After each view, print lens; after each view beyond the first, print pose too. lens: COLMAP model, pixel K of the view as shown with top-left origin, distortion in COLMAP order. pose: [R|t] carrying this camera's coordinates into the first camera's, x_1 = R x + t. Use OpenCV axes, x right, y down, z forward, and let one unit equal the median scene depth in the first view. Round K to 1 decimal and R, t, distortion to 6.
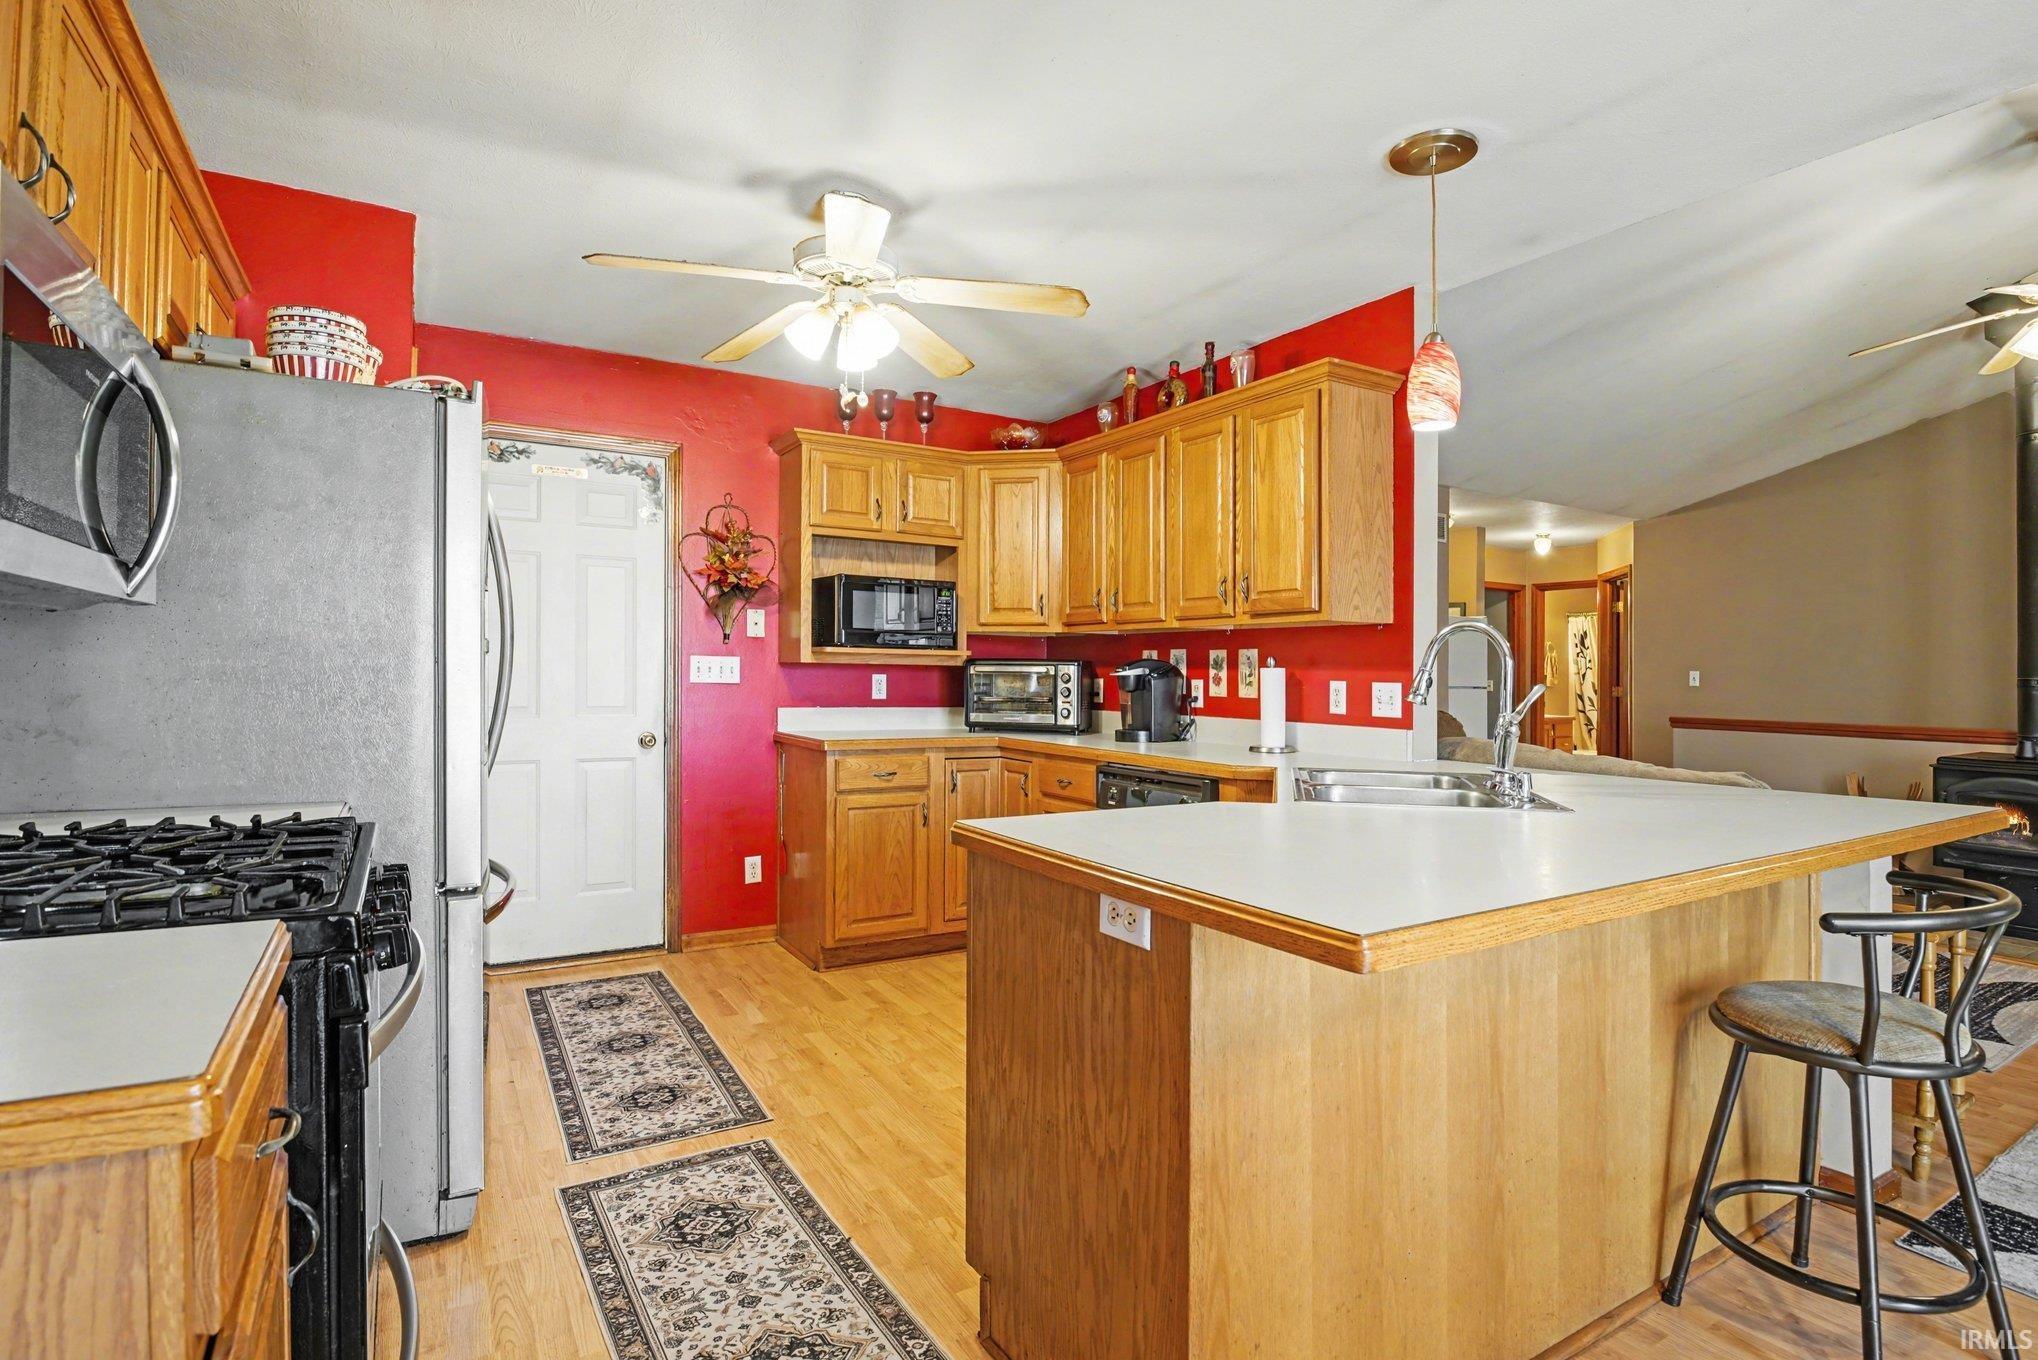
lens RADIAL K [[990.4, 0, 1033.6], [0, 990.4, 671.0], [0, 0, 1]] dist [-0.026375, -0.000154]
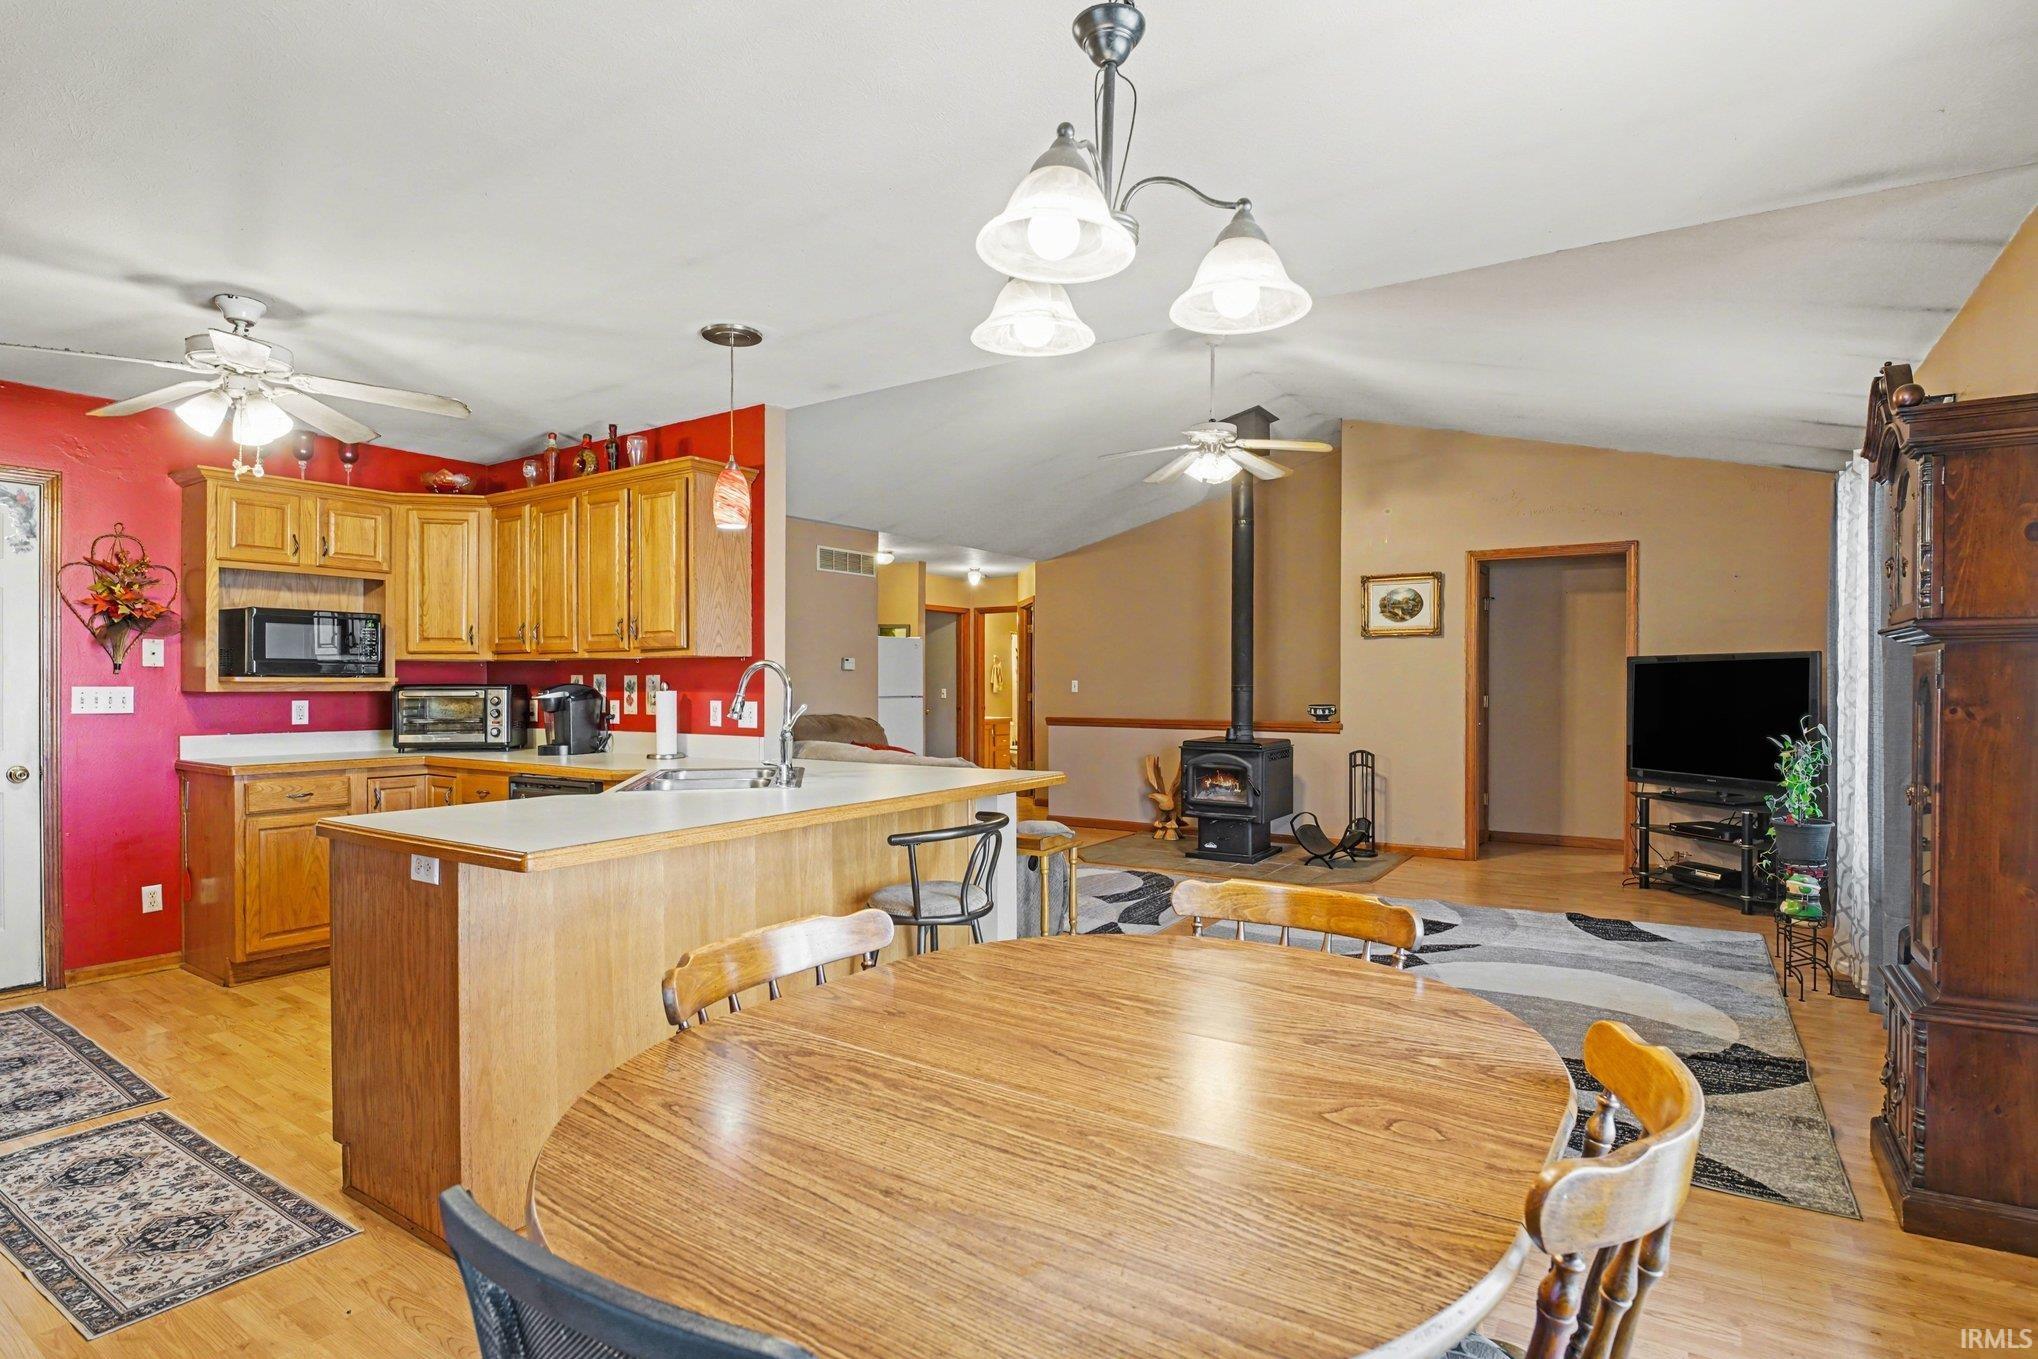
lens RADIAL K [[1015.7, 0, 1045.6], [0, 1015.7, 663.2], [0, 0, 1]] dist [-0.031569, -0.001718]
pose [[0.901148, -0.007646, 0.433445, 0.108732], [0.013344, 0.999860, -0.010106, -0.017012], [-0.433307, 0.014891, 0.901124, -0.321385]]
